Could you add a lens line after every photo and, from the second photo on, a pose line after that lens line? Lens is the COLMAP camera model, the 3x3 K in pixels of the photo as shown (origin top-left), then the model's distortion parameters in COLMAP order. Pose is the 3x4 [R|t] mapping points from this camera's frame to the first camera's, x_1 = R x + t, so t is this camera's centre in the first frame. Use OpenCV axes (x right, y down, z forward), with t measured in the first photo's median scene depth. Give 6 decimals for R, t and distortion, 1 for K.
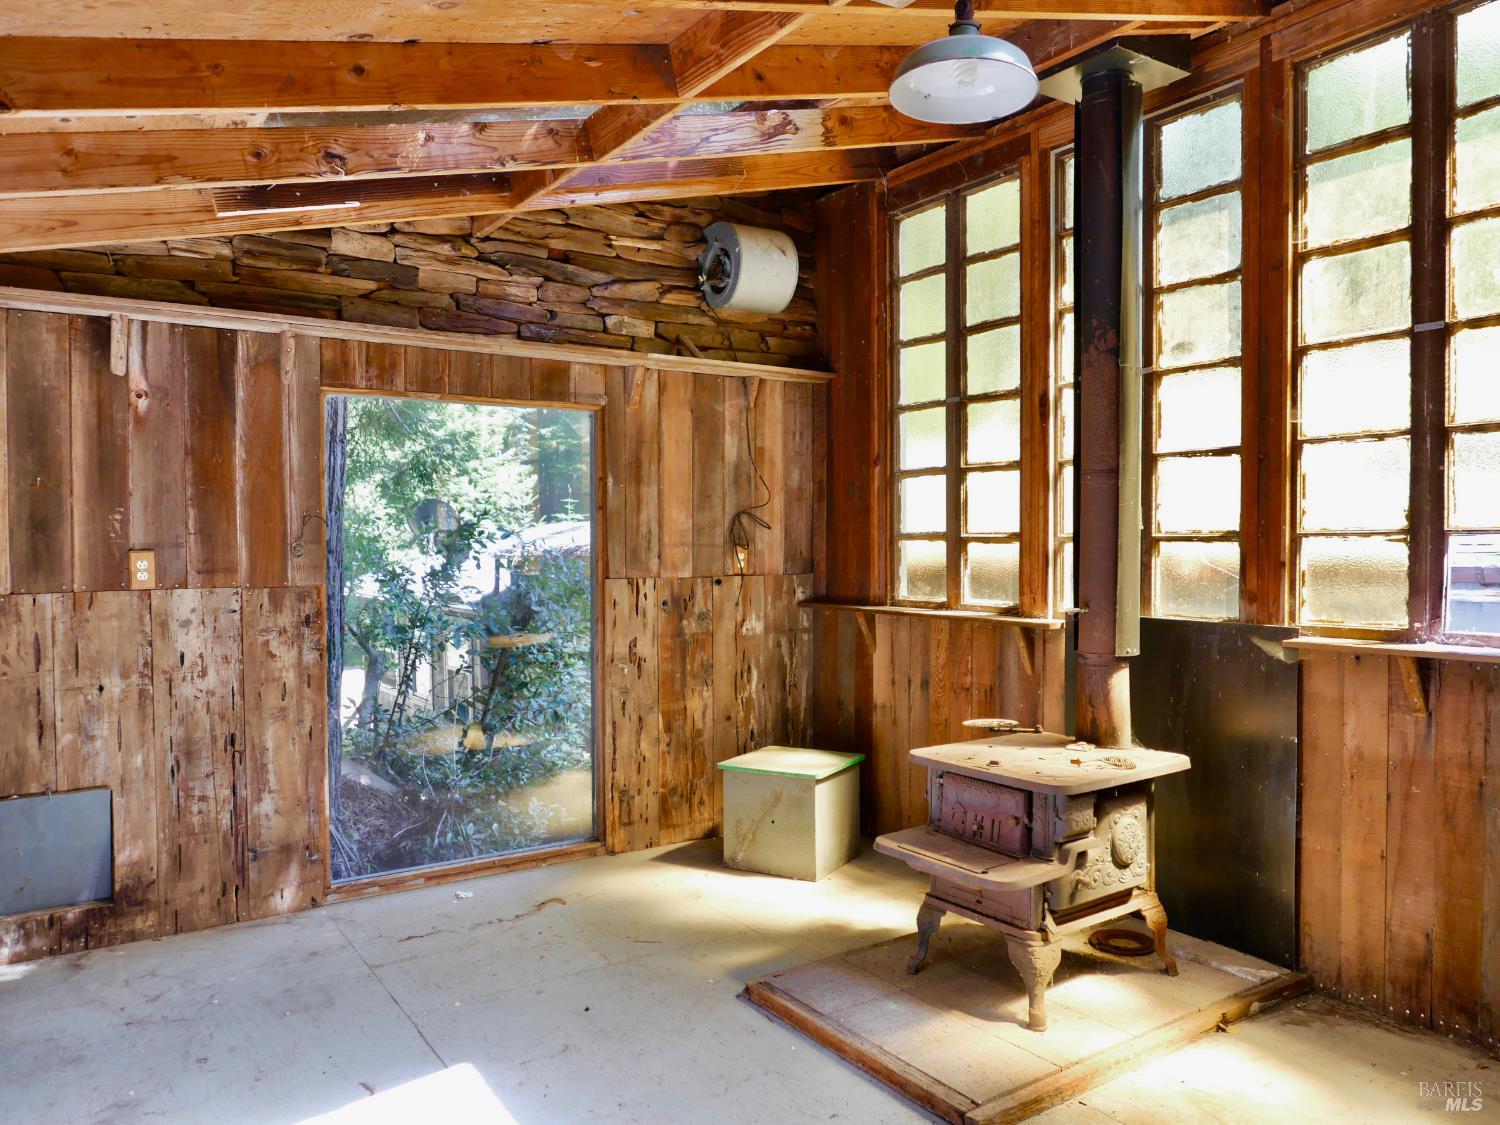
lens RADIAL K [[1074.0, 0, 750.0], [0, 1074.0, 562.5], [0, 0, 1]] dist [-0.020527, 0.002641]
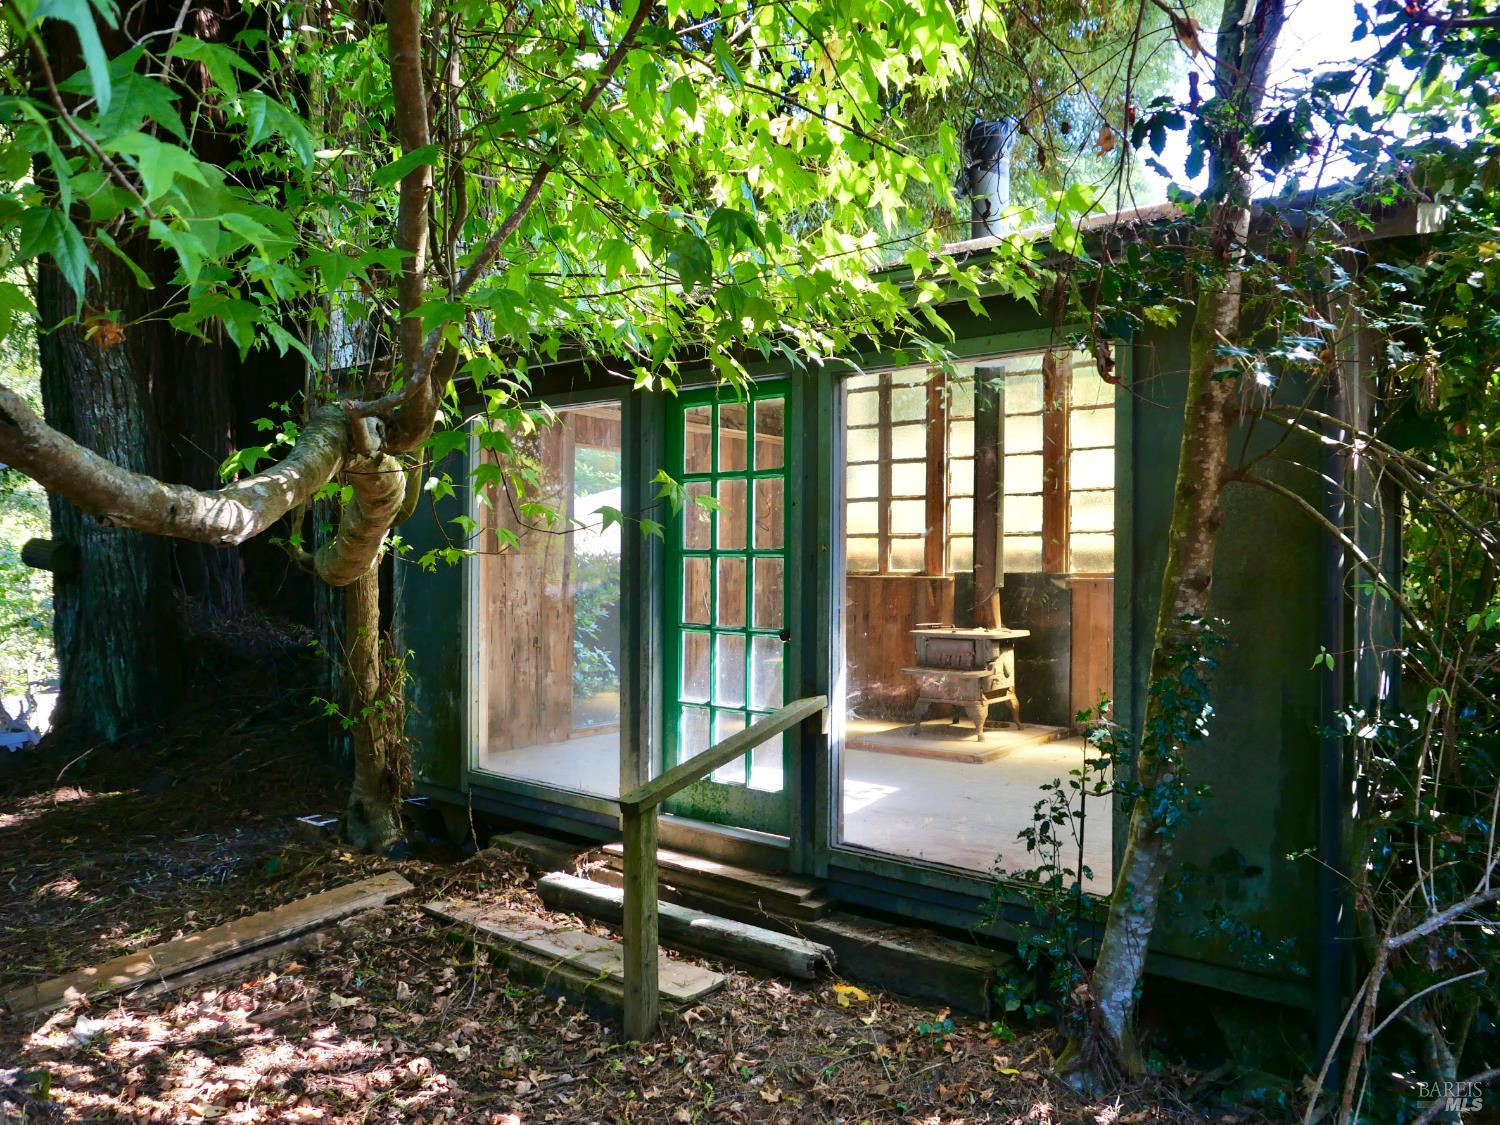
lens RADIAL K [[1074.0, 0, 750.0], [0, 1074.0, 562.5], [0, 0, 1]] dist [-0.020527, 0.002641]
pose [[0.956296, 0.008533, 0.292276, -0.749935], [-0.002218, 0.999757, -0.021928, 0.083751], [-0.292392, 0.020321, 0.956082, -0.911056]]
